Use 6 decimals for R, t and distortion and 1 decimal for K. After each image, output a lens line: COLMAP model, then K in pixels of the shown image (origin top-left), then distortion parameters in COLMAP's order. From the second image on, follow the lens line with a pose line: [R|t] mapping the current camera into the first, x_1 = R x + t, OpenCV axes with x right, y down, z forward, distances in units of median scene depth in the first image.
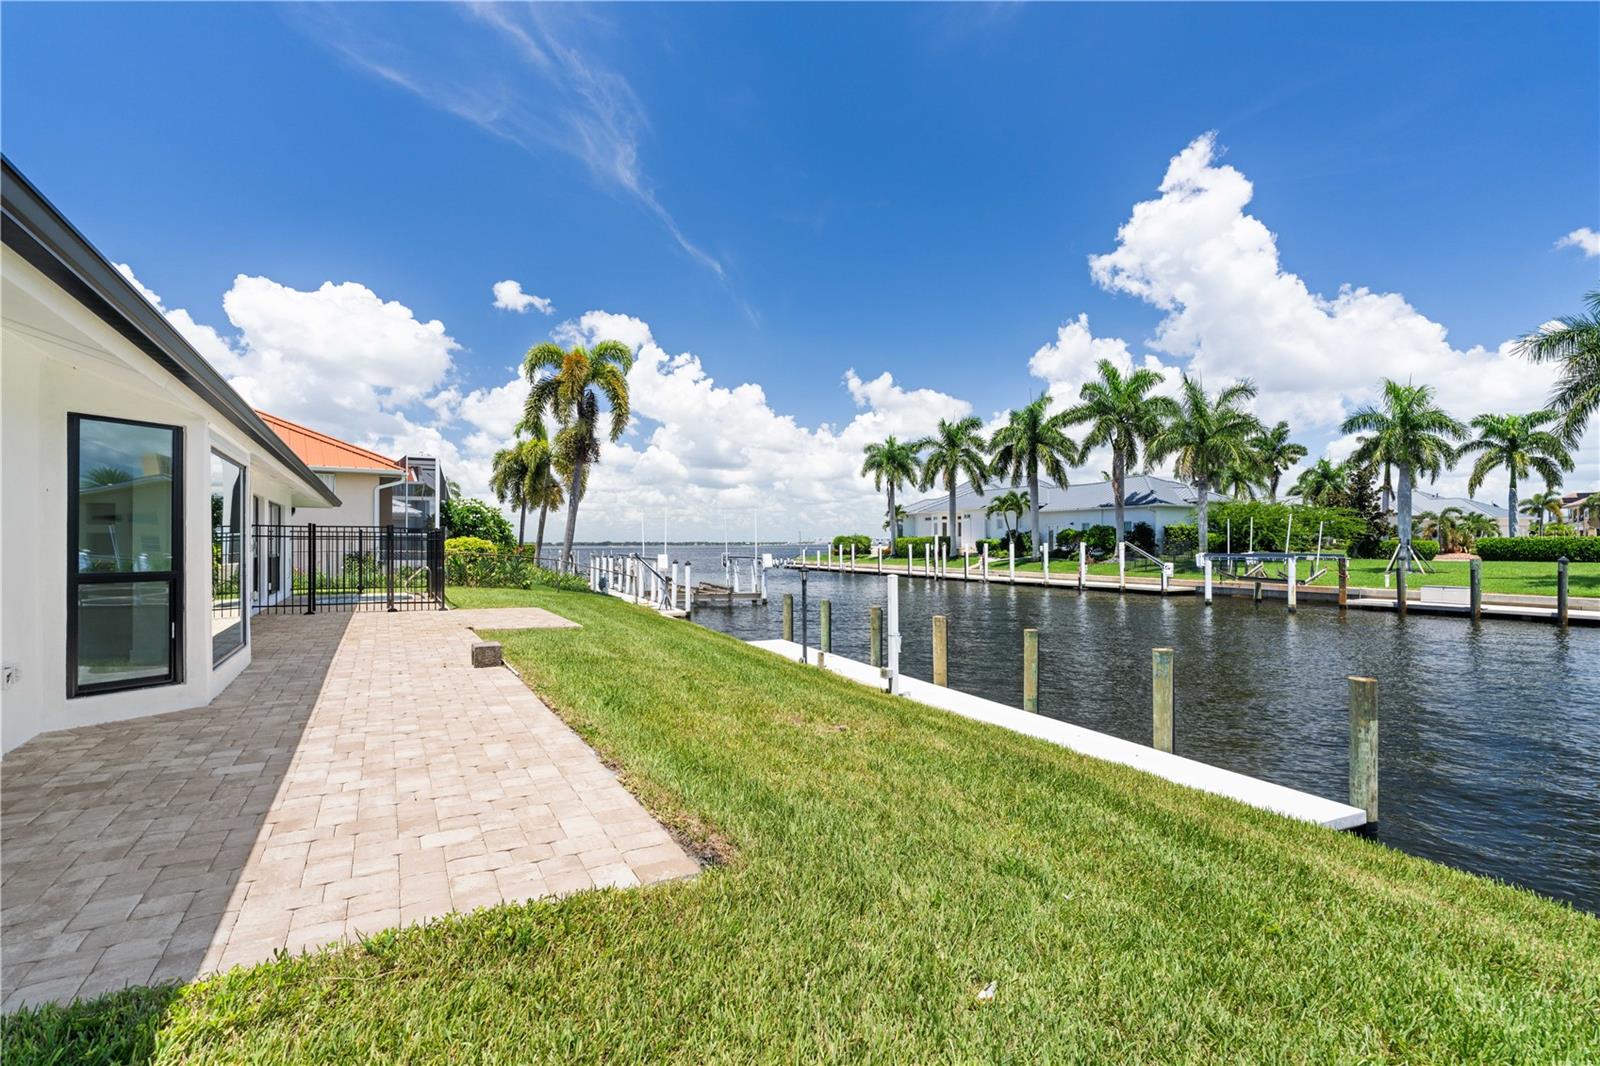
lens RADIAL K [[731.1, 0, 801.2], [0, 731.1, 539.6], [0, 0, 1]] dist [-0.008252, -0.001107]
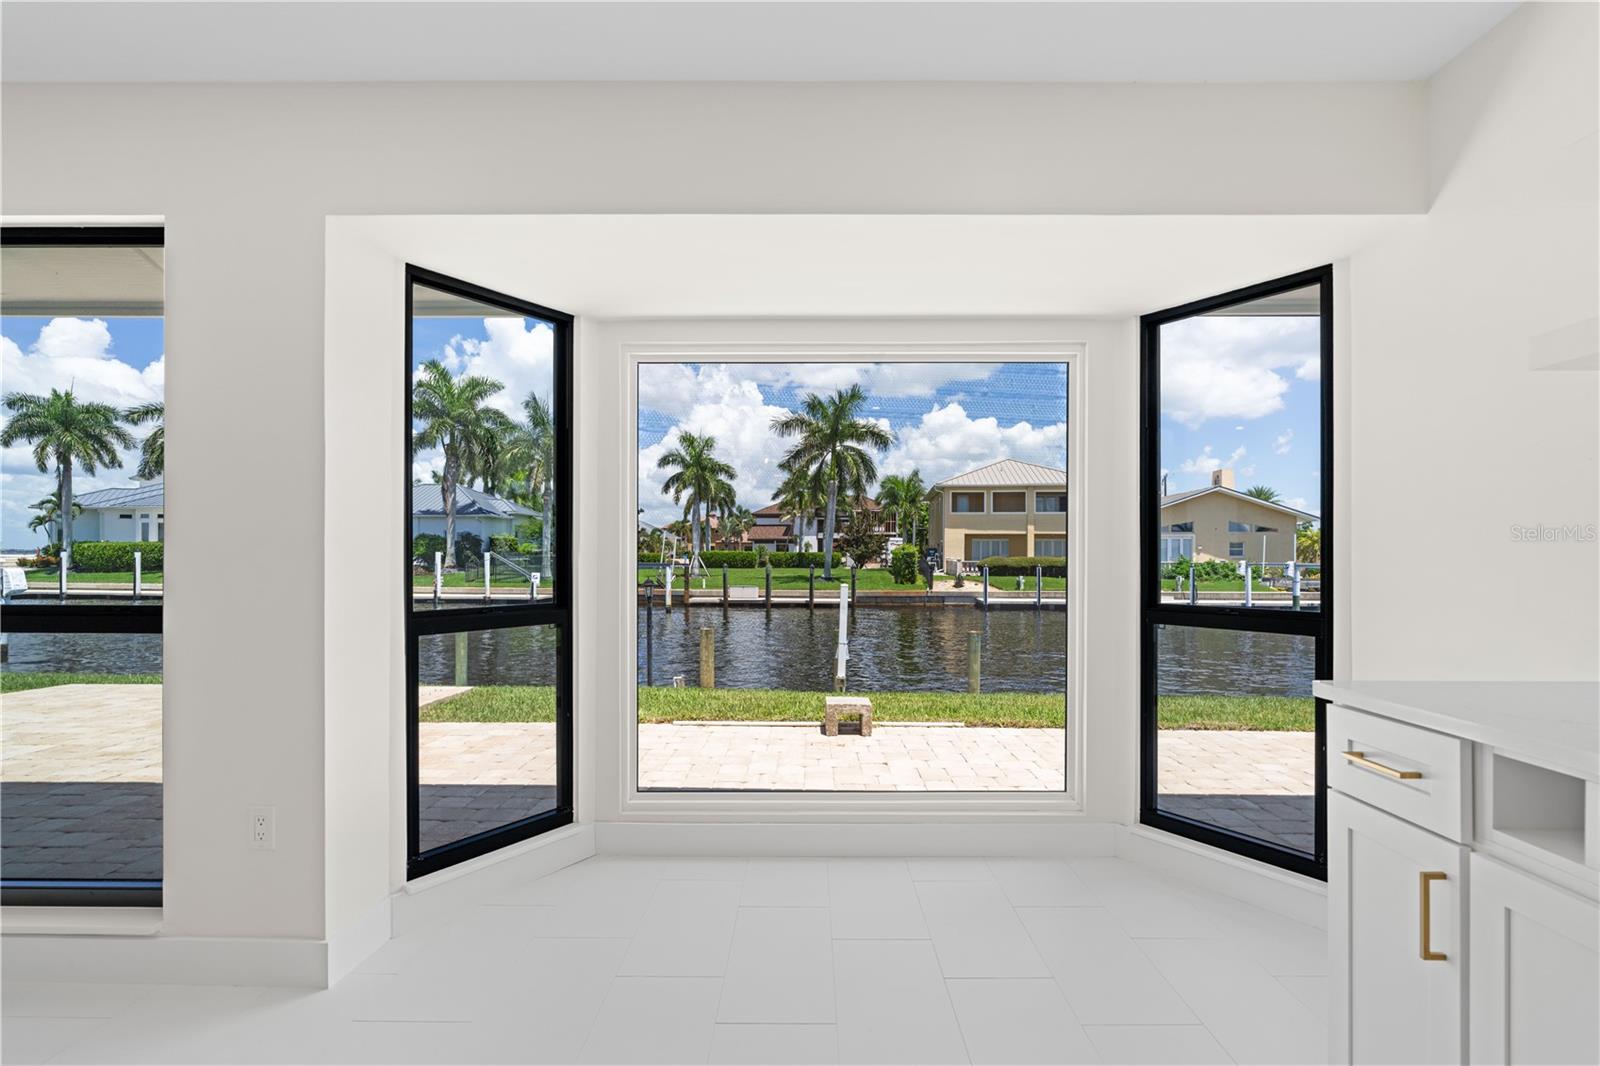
lens RADIAL K [[731.1, 0, 808.8], [0, 731.1, 557.4], [0, 0, 1]] dist [-0.008252, -0.001107]
pose [[0.493954, -0.006677, 0.869463, -0.175615], [-0.010581, 0.999850, 0.013689, -0.007425], [-0.869424, -0.015962, 0.493809, 0.116287]]
